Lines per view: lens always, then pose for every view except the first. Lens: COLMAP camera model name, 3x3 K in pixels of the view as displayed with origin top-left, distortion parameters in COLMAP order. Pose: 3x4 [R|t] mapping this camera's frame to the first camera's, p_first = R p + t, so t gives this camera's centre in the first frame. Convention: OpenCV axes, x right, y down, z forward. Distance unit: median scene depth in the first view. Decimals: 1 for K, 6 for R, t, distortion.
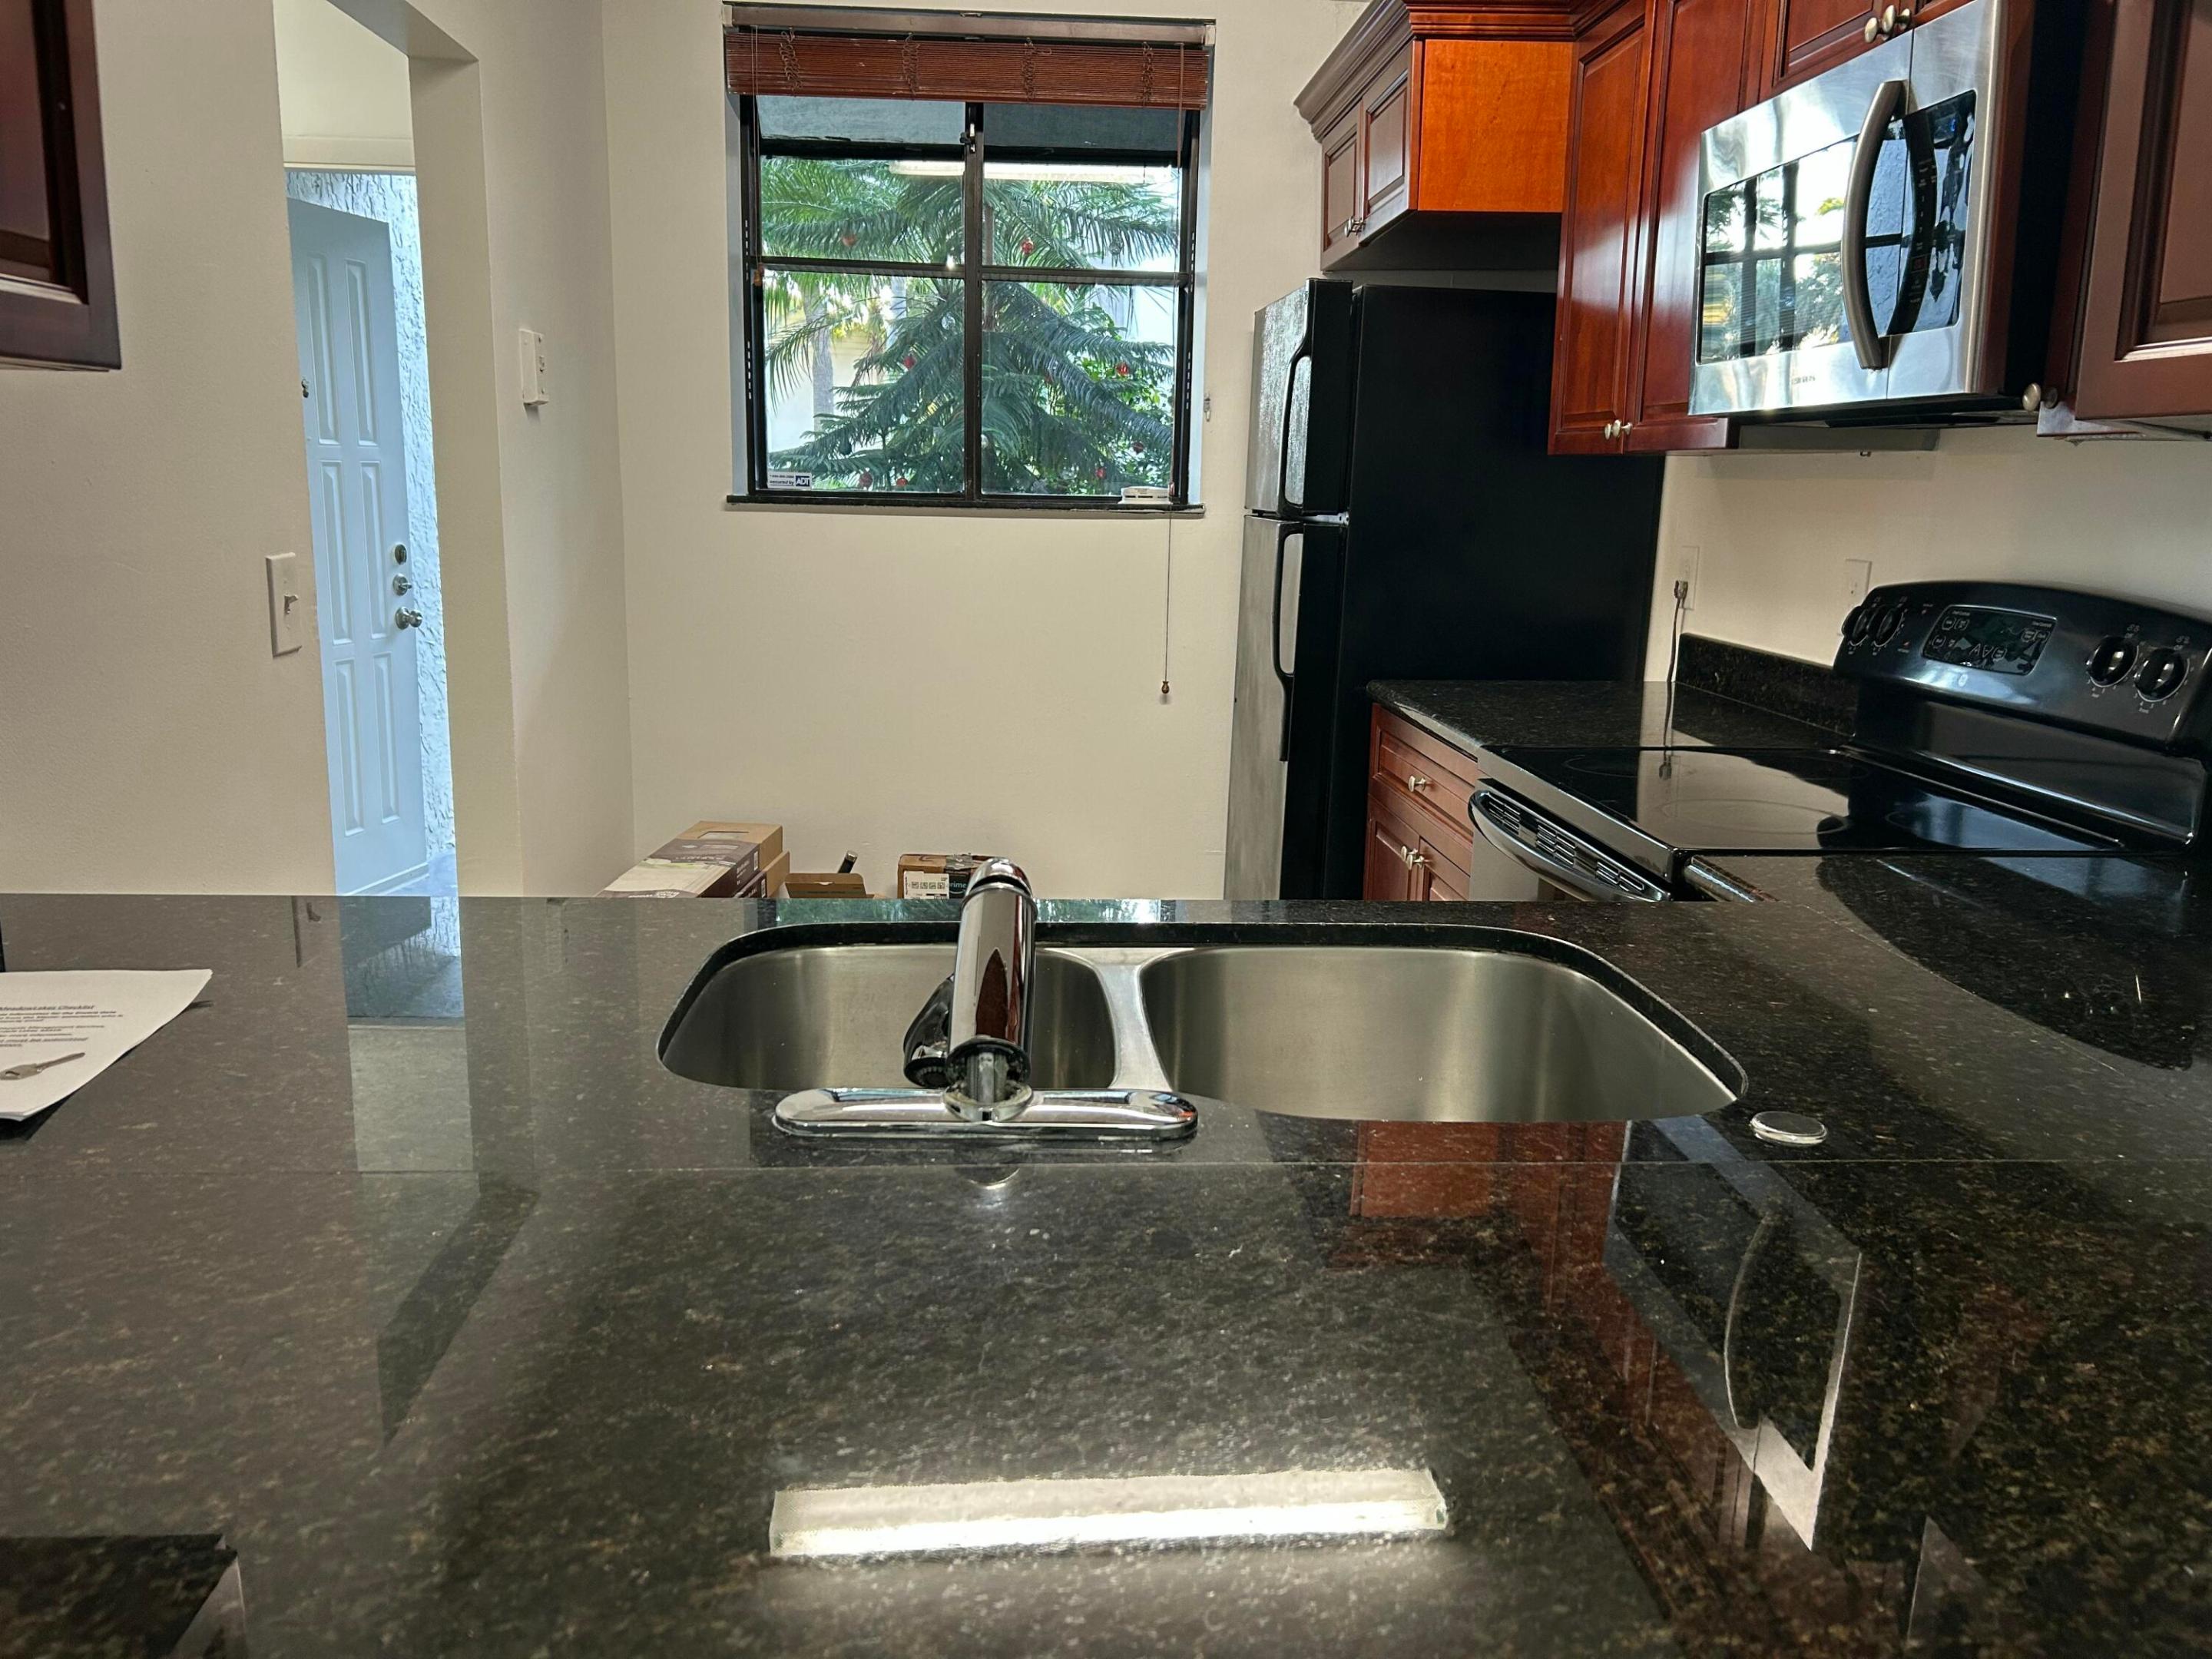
lens RADIAL K [[1685.8, 0, 1106.0], [0, 1685.8, 829.5], [0, 0, 1]] dist [0.022048, -0.005078]
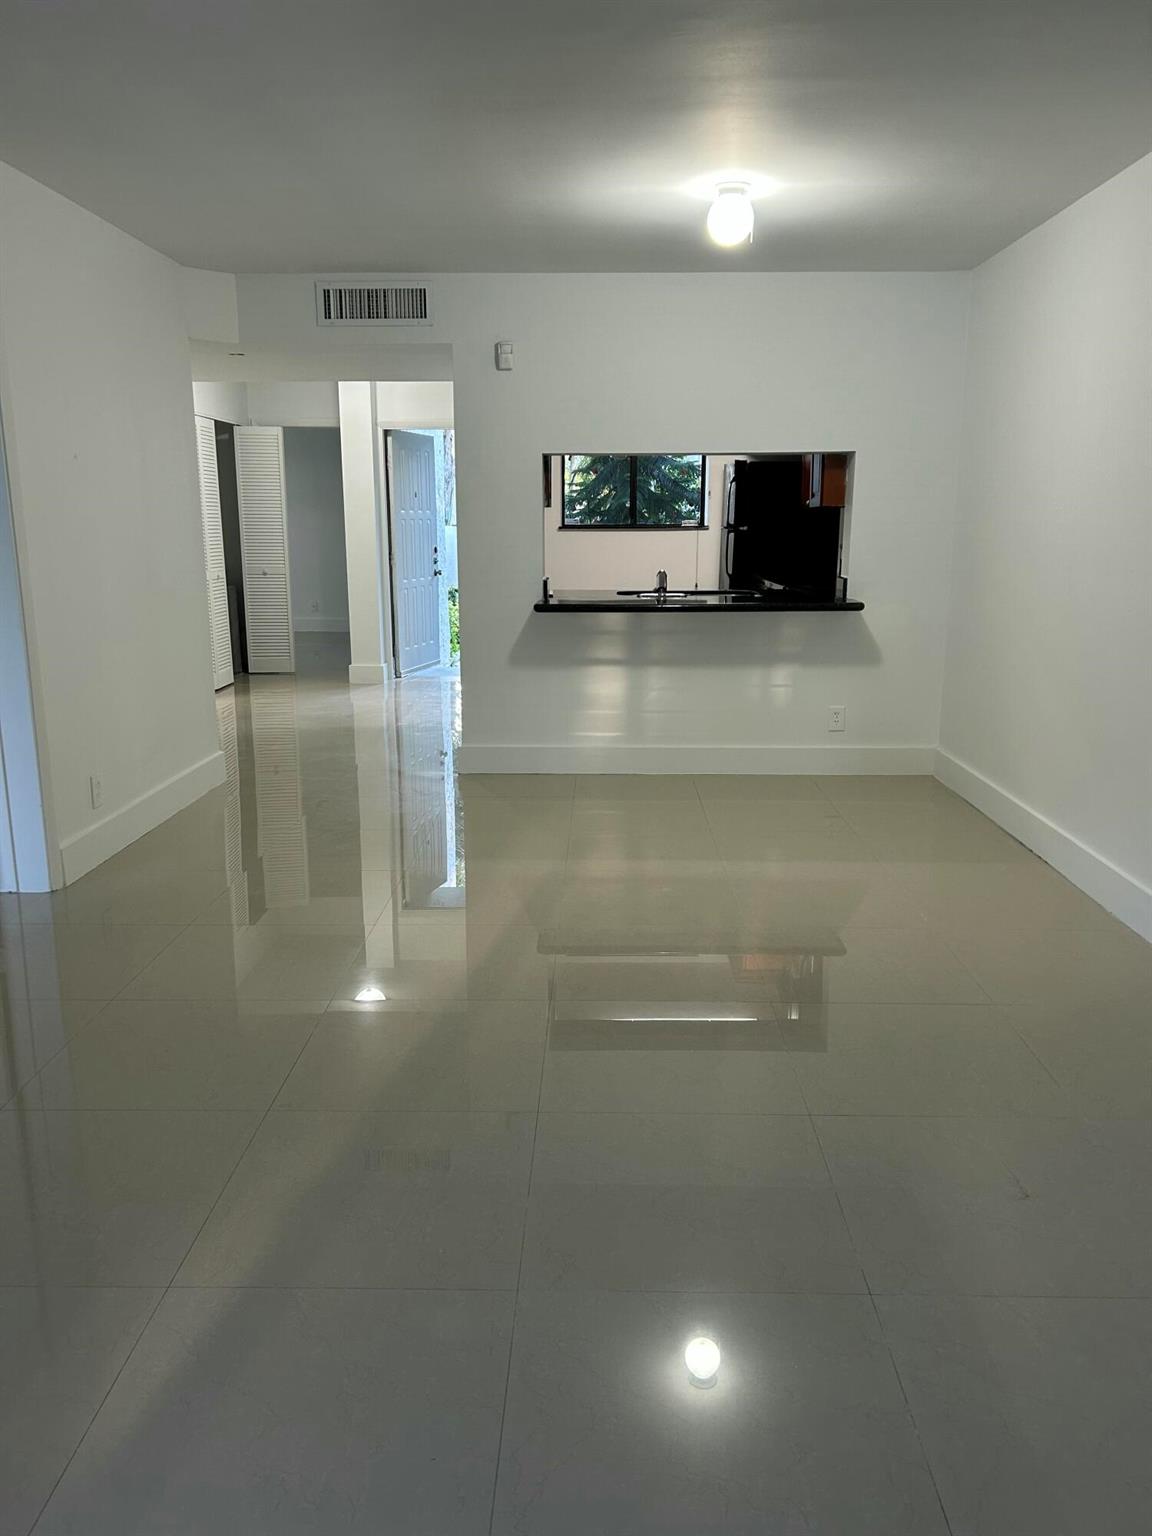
lens RADIAL K [[1170.6, 0, 576.0], [0, 1170.6, 768.0], [0, 0, 1]] dist [0.022048, -0.005078]
pose [[0.995987, -0.005035, -0.089353, 0.004768], [0.005440, 0.999976, 0.004297, 0.188580], [0.089329, -0.004766, 0.995991, -0.908824]]
